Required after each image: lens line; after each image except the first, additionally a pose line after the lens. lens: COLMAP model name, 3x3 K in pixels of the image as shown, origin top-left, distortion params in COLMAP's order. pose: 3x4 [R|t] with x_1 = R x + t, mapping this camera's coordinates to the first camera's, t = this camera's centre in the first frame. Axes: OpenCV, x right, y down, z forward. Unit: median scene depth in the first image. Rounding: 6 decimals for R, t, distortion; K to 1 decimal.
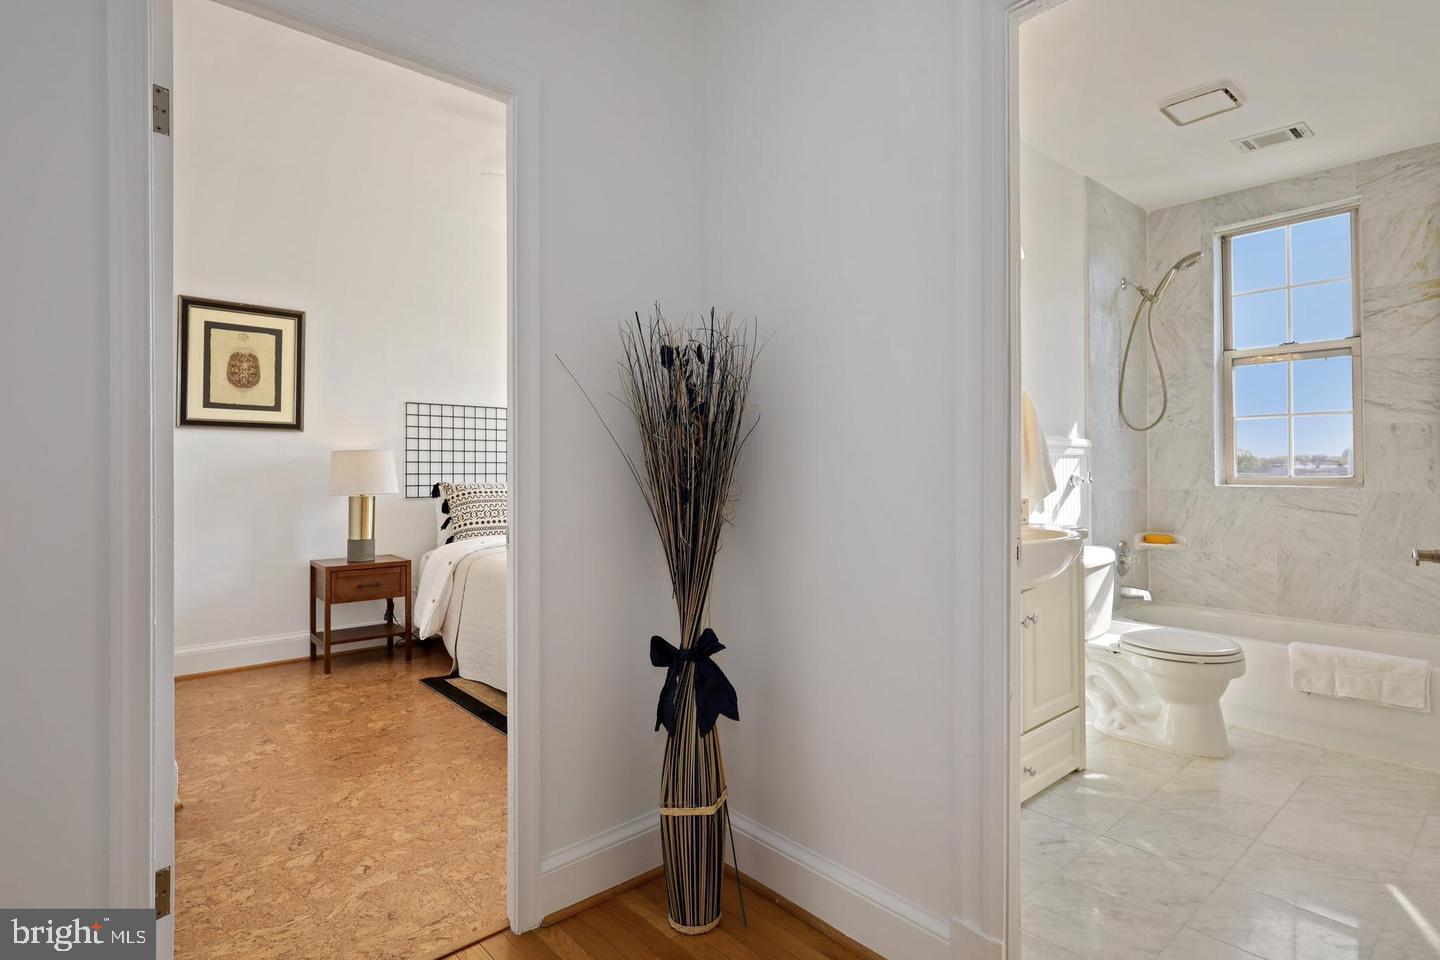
lens RADIAL K [[737.7, 0, 739.8], [0, 737.7, 468.6], [0, 0, 1]] dist [0.011503, 0.010880]
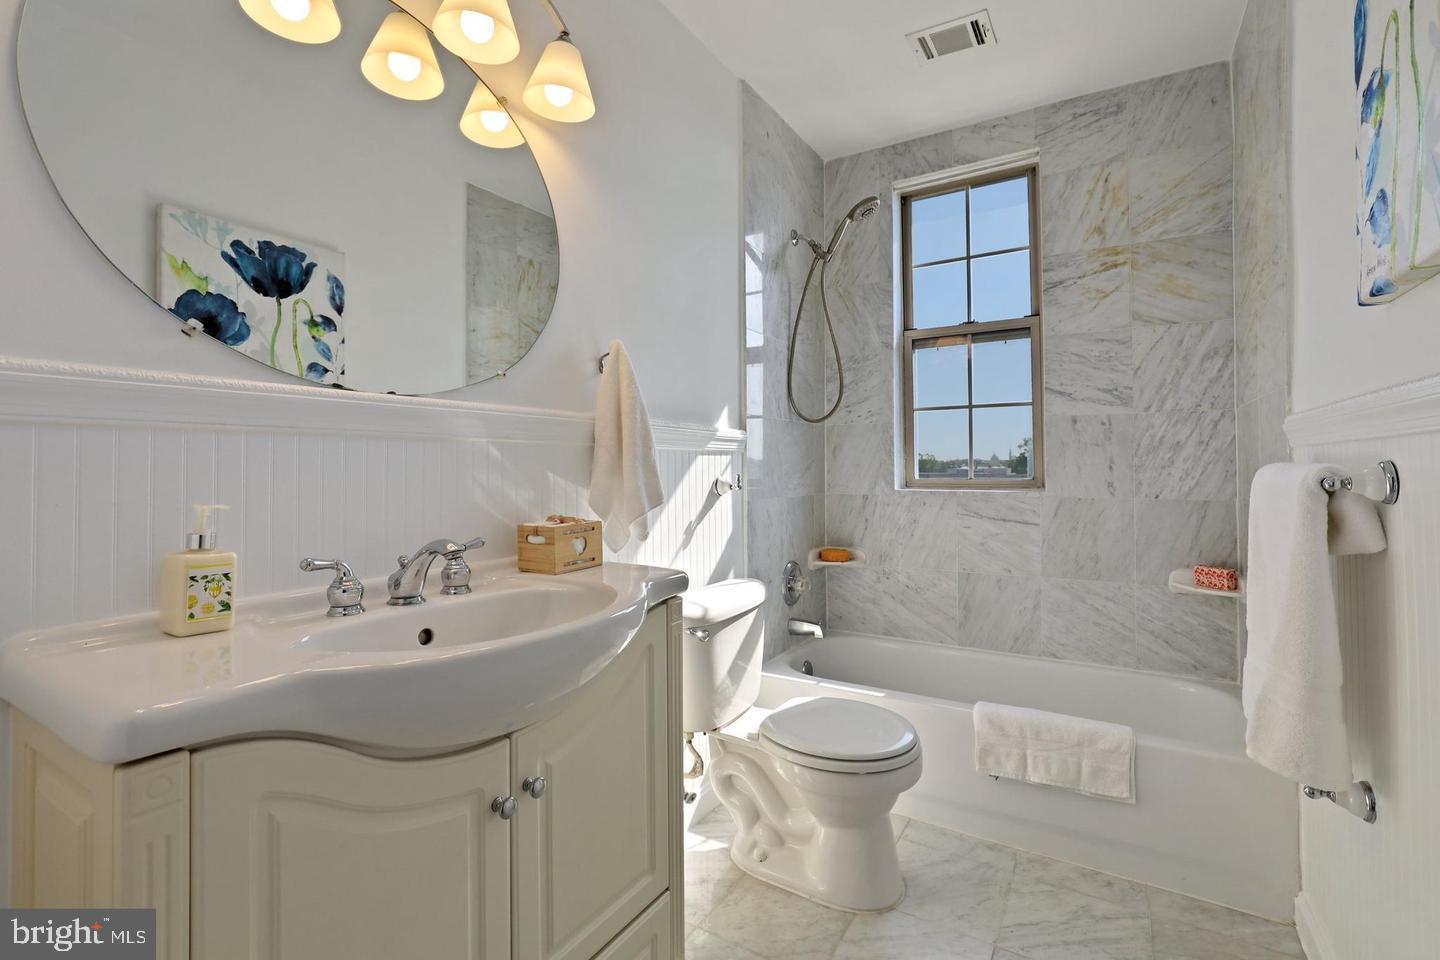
lens RADIAL K [[638.2, 0, 725.7], [0, 638.2, 476.0], [0, 0, 1]] dist [0.001986, 0.001424]
pose [[0.958868, -0.004703, 0.283813, 0.277159], [0.002482, 0.999963, 0.008181, 0.000906], [-0.283841, -0.007140, 0.958845, 0.399197]]
